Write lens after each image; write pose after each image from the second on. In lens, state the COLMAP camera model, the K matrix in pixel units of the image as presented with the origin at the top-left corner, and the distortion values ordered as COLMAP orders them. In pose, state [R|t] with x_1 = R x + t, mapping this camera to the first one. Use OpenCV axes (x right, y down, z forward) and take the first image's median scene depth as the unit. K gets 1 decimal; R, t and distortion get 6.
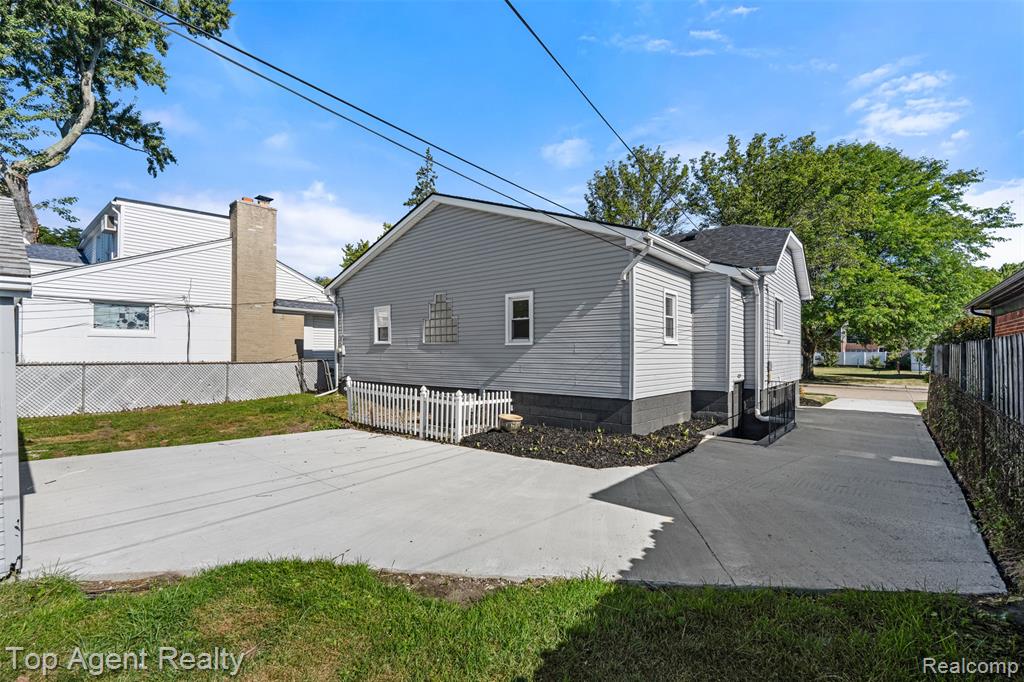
lens RADIAL K [[452.3, 0, 518.7], [0, 452.3, 346.9], [0, 0, 1]] dist [-0.005758, 0.002533]
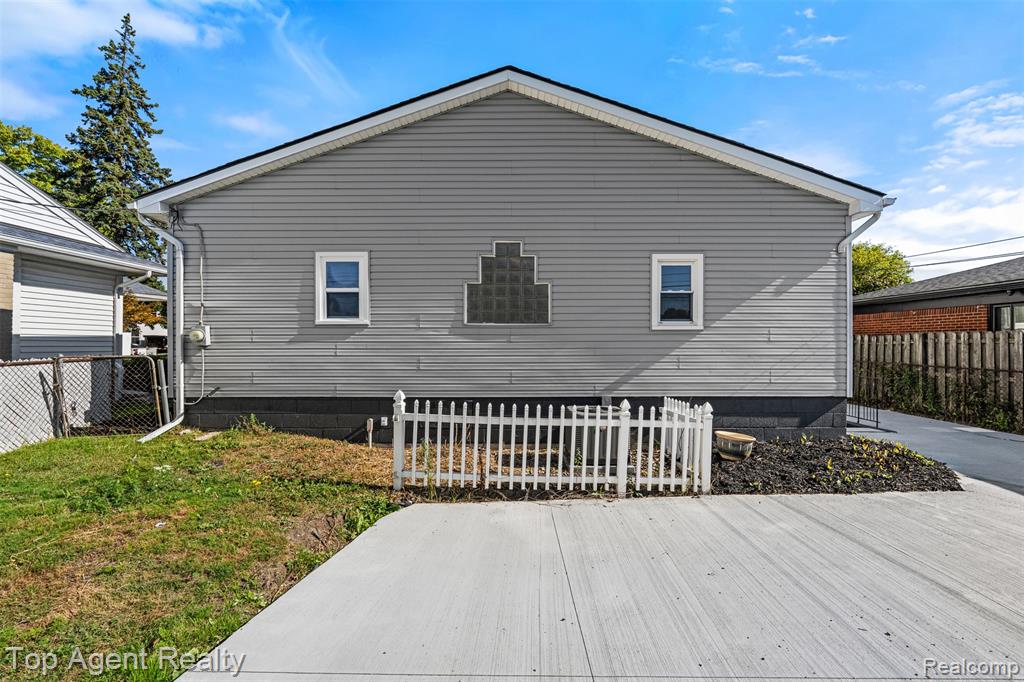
lens RADIAL K [[452.3, 0, 509.4], [0, 452.3, 341.5], [0, 0, 1]] dist [-0.005758, 0.002533]
pose [[0.780425, -0.002470, 0.625244, -0.621481], [-0.006745, 0.999901, 0.012369, 0.007341], [-0.625213, -0.013870, 0.780331, 0.606577]]
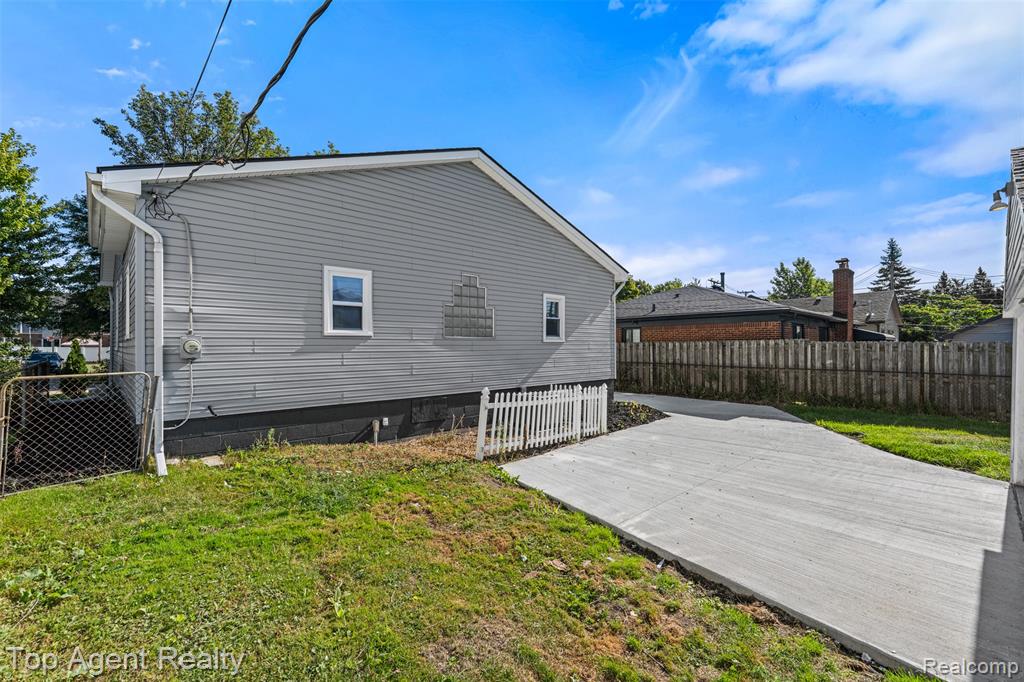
lens RADIAL K [[452.3, 0, 503.9], [0, 452.3, 340.6], [0, 0, 1]] dist [-0.005758, 0.002533]
pose [[0.133428, 0.008463, 0.991022, -1.086759], [-0.010928, 0.999915, -0.007068, 0.001975], [-0.990998, -0.009886, 0.133509, 0.954248]]
